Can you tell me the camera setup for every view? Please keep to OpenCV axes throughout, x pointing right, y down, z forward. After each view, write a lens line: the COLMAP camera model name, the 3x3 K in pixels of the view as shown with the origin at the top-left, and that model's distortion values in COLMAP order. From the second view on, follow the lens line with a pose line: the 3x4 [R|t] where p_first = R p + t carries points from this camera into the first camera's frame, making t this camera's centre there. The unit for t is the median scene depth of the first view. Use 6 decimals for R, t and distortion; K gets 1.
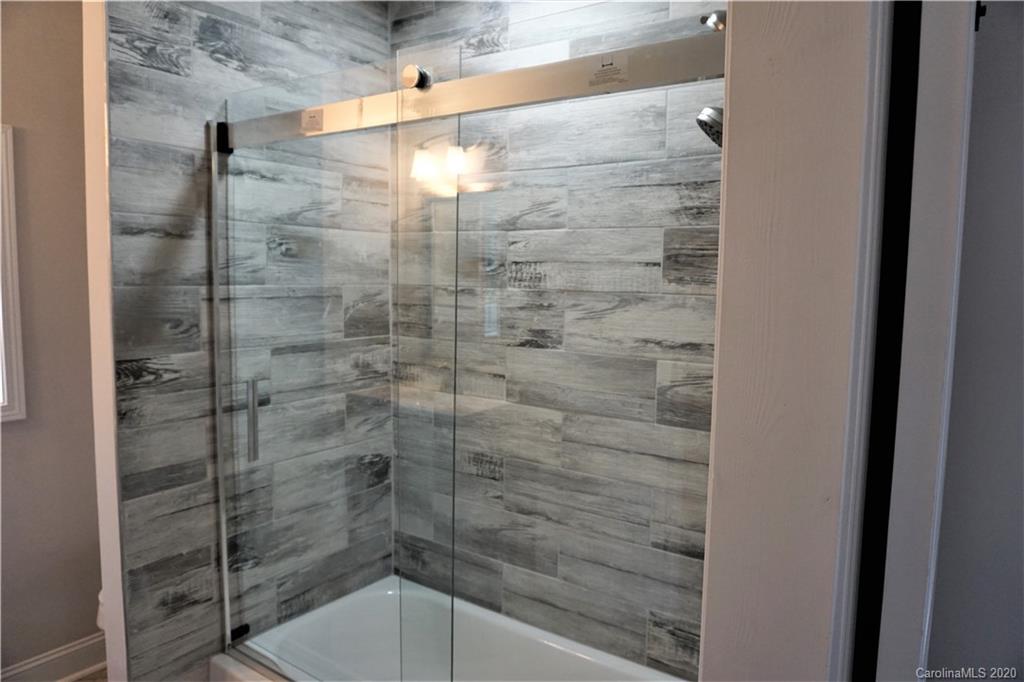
lens RADIAL K [[689.3, 0, 511.9], [0, 689.3, 342.9], [0, 0, 1]] dist [-0.054661, 0.031154]
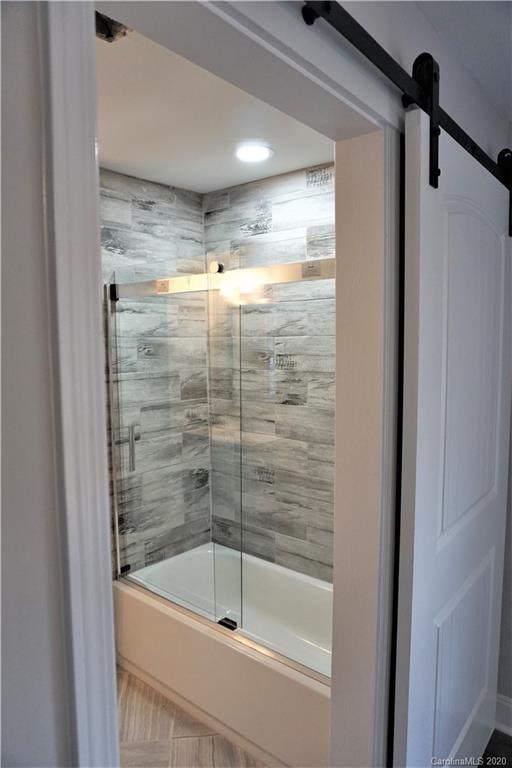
lens RADIAL K [[516.9, 0, 251.0], [0, 516.9, 388.2], [0, 0, 1]] dist [-0.054661, 0.031154]
pose [[0.995191, -0.017814, -0.096317, 0.059819], [0.017111, 0.999821, -0.008115, -0.026358], [0.096444, 0.006428, 0.995318, -0.289159]]
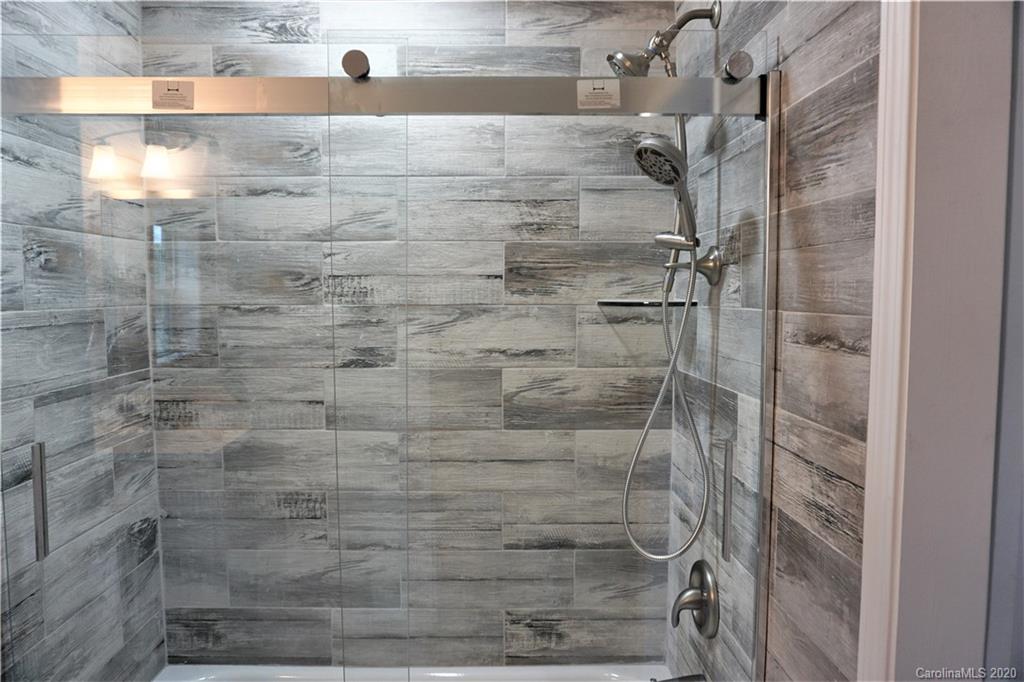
lens RADIAL K [[689.3, 0, 505.9], [0, 689.3, 341.6], [0, 0, 1]] dist [-0.054661, 0.031154]
pose [[0.813305, -0.061530, 0.578574, -0.352402], [0.072470, 0.997362, 0.004196, -0.018002], [-0.577306, 0.038516, 0.815619, 0.132501]]
